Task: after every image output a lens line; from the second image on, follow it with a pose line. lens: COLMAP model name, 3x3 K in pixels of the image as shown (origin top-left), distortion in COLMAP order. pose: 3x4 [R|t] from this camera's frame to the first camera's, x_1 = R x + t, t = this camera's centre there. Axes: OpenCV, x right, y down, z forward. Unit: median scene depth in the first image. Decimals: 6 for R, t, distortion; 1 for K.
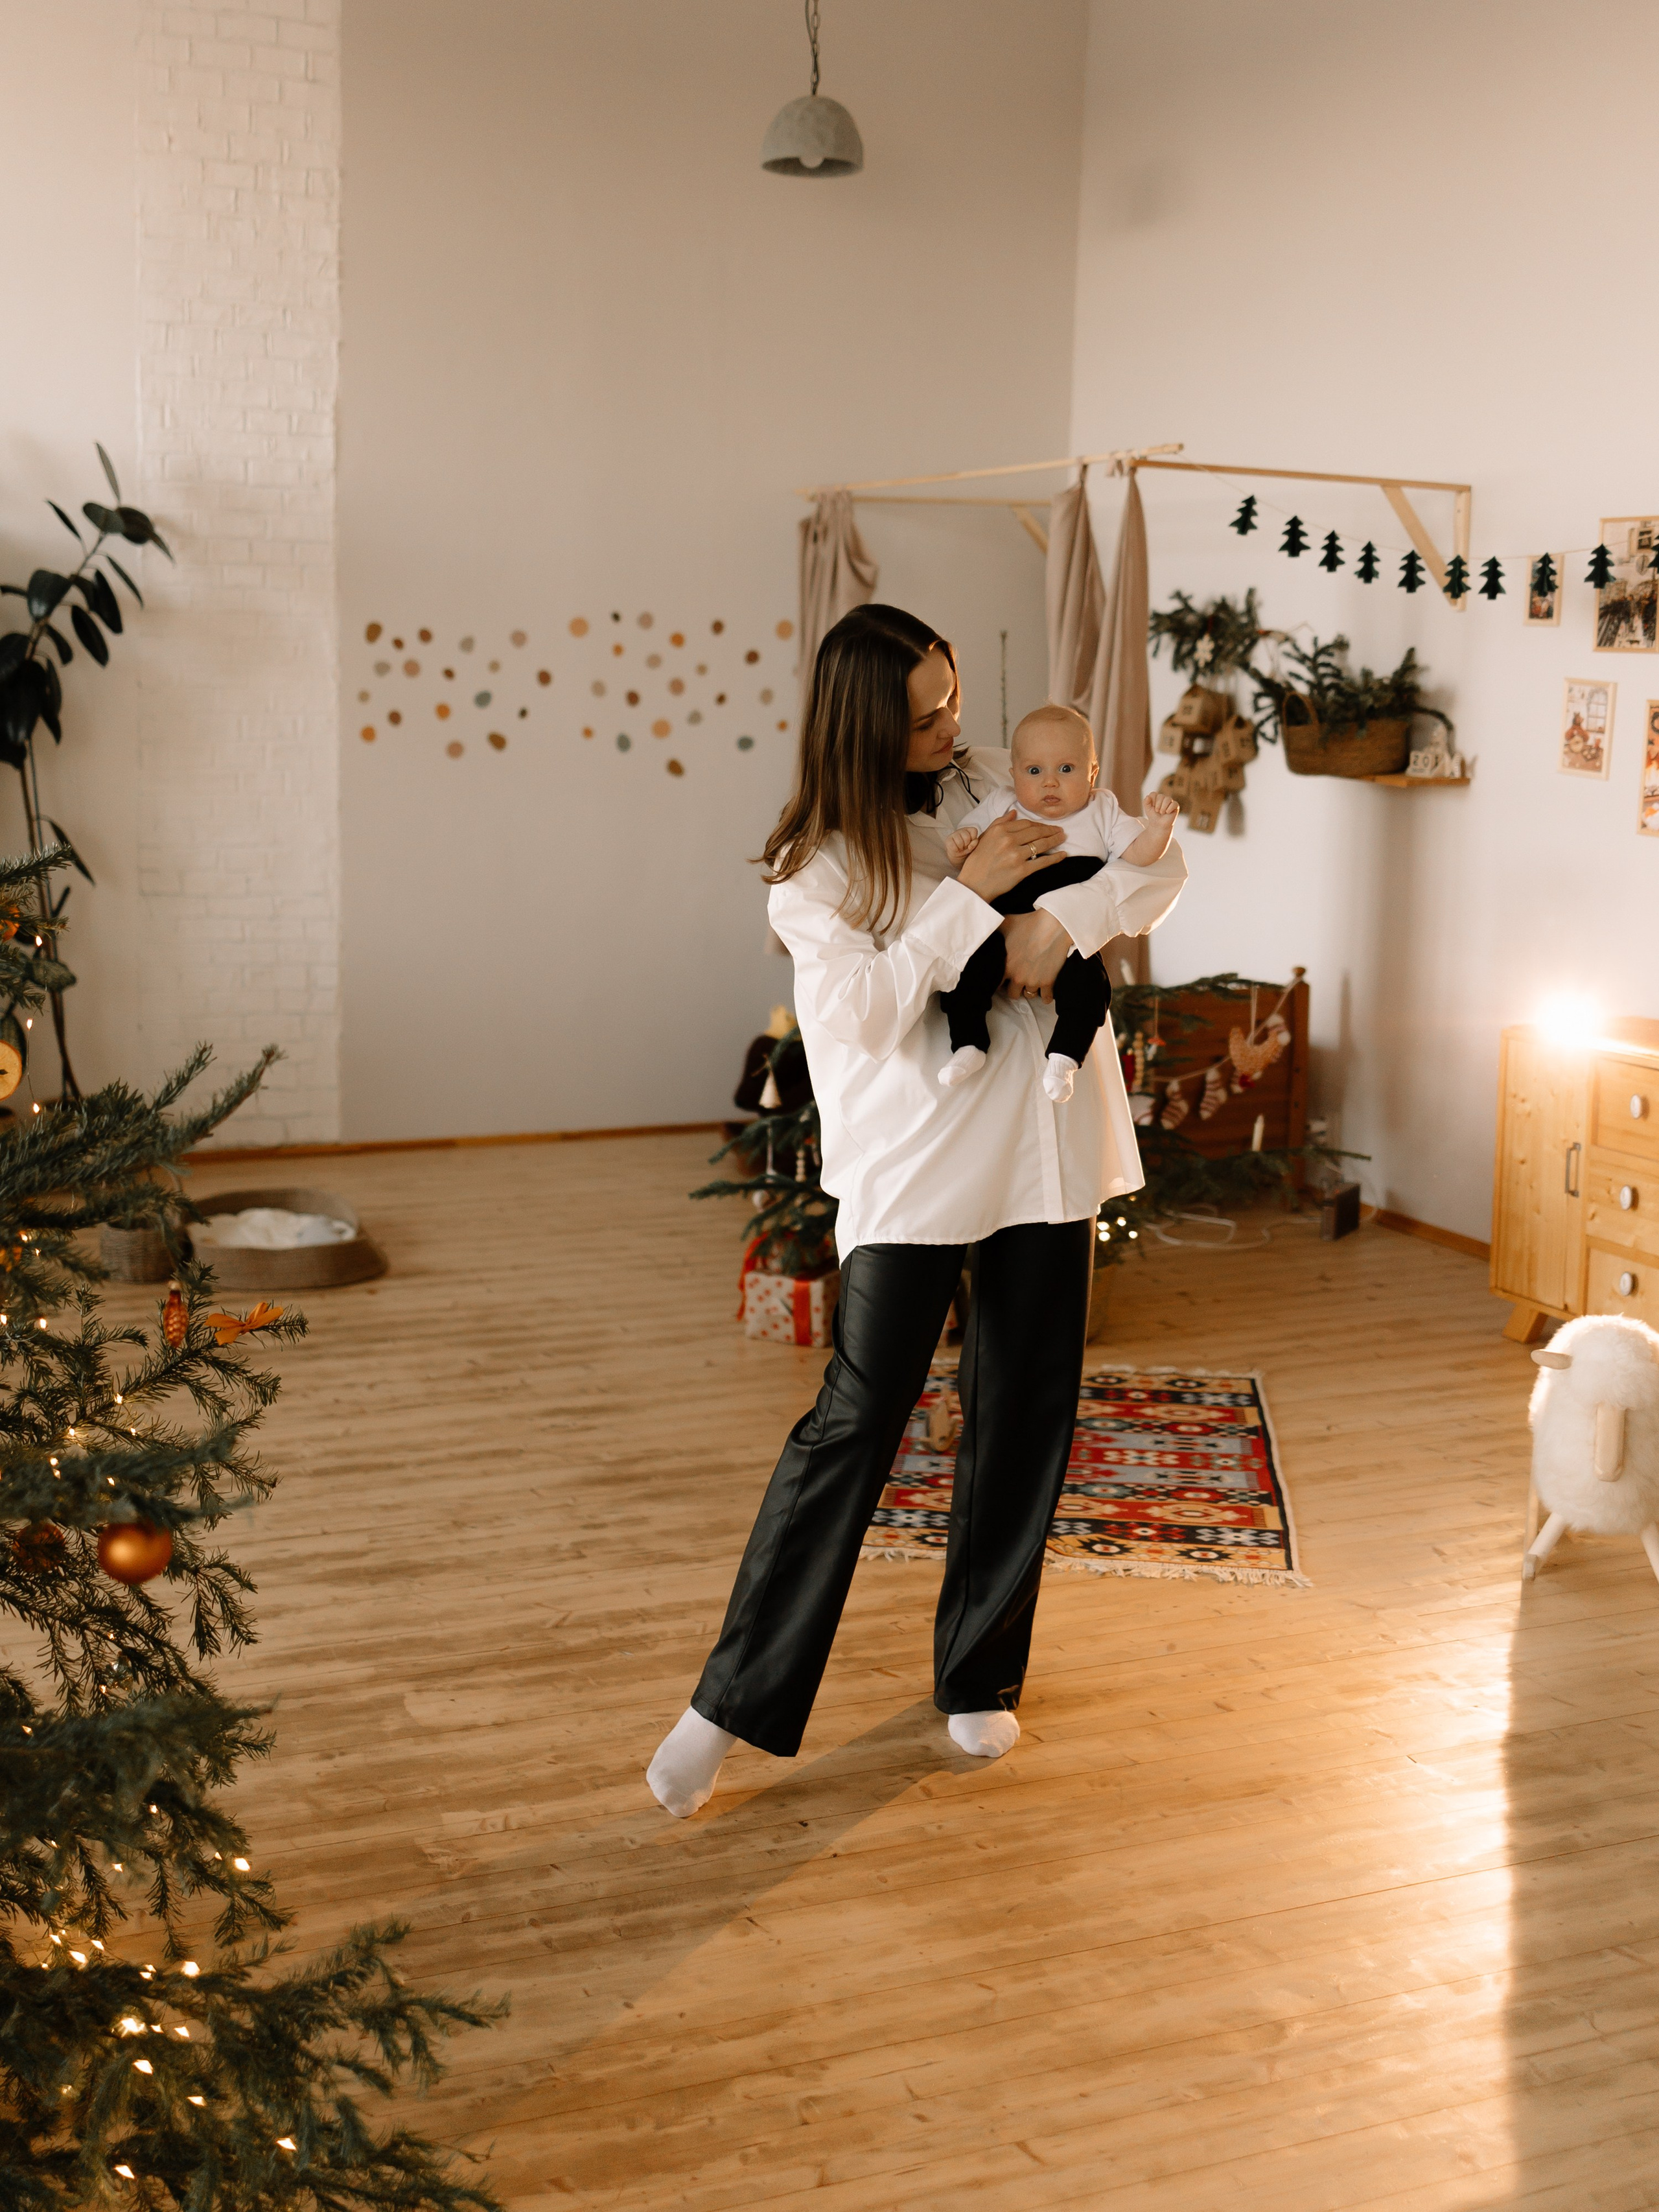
lens RADIAL K [[2539.4, 0, 829.5], [0, 2539.4, 1106.0], [0, 0, 1]] dist [0.018760, 0.002479]
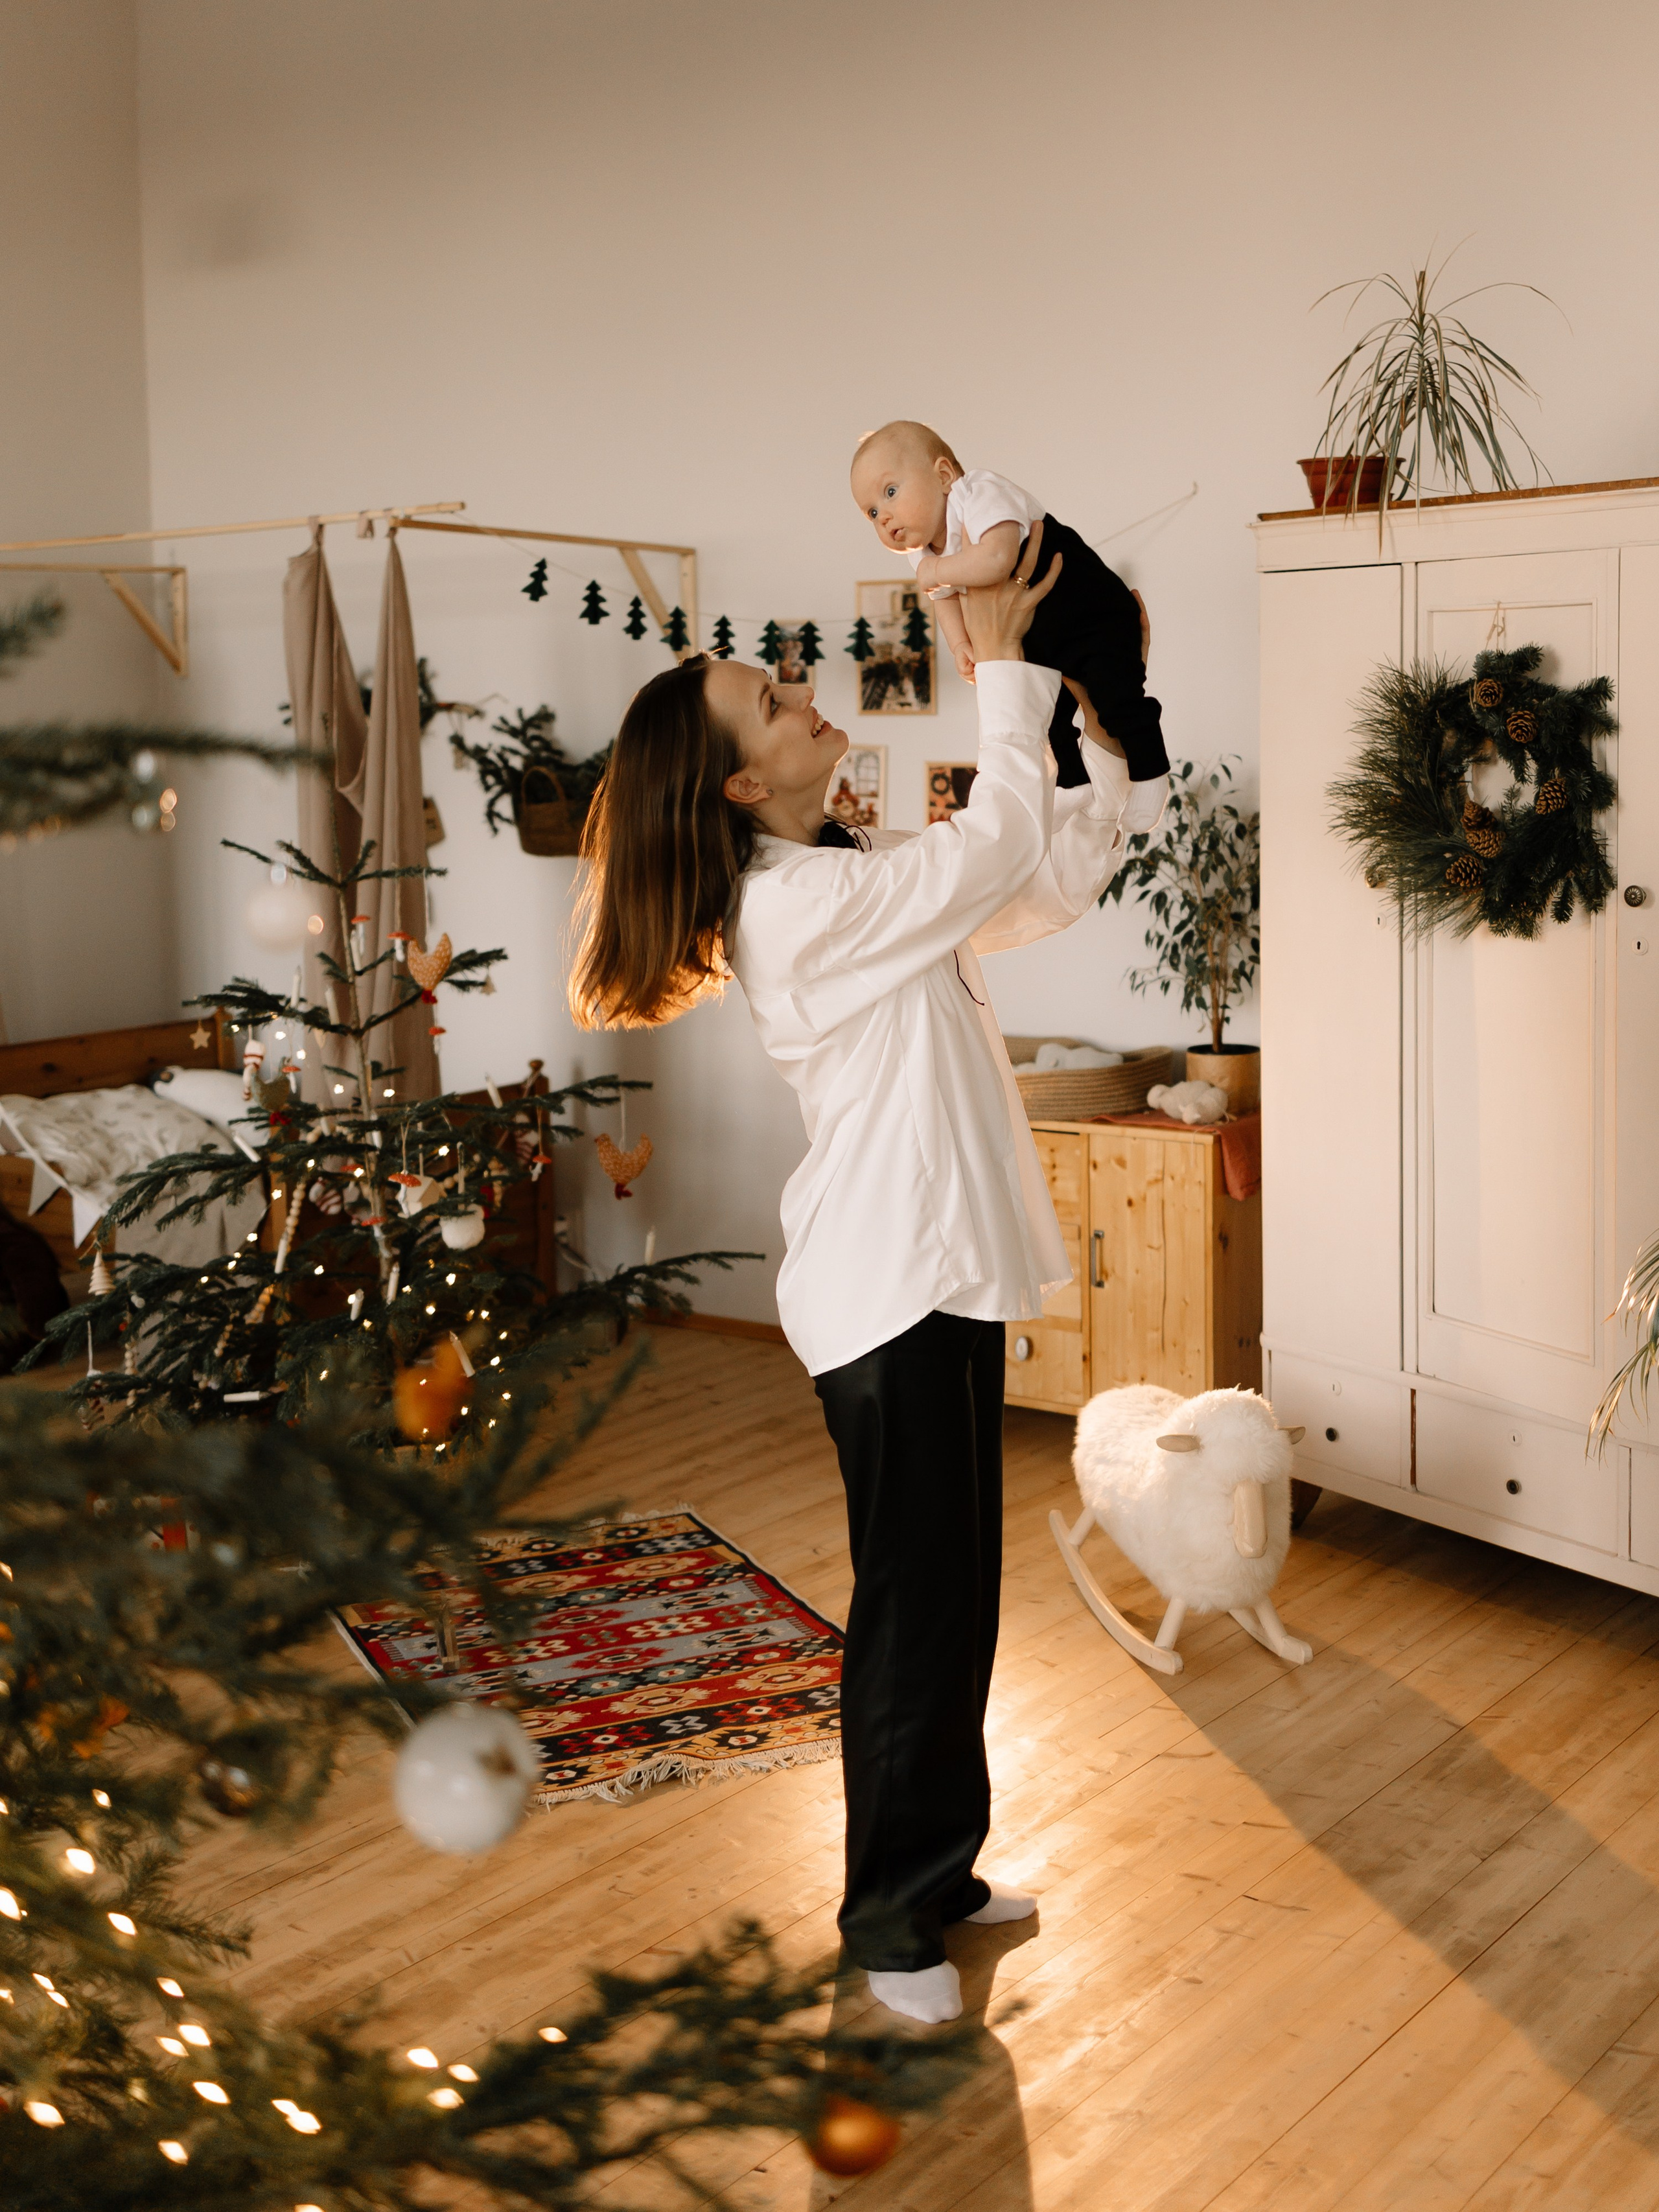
lens RADIAL K [[2551.8, 0, 829.5], [0, 2551.8, 1106.0], [0, 0, 1]] dist [-0.051037, 0.030243]
pose [[0.856564, -0.109050, 0.504388, -0.231220], [0.120666, 0.992646, 0.009694, -0.040385], [-0.501735, 0.052559, 0.863423, 0.165453]]
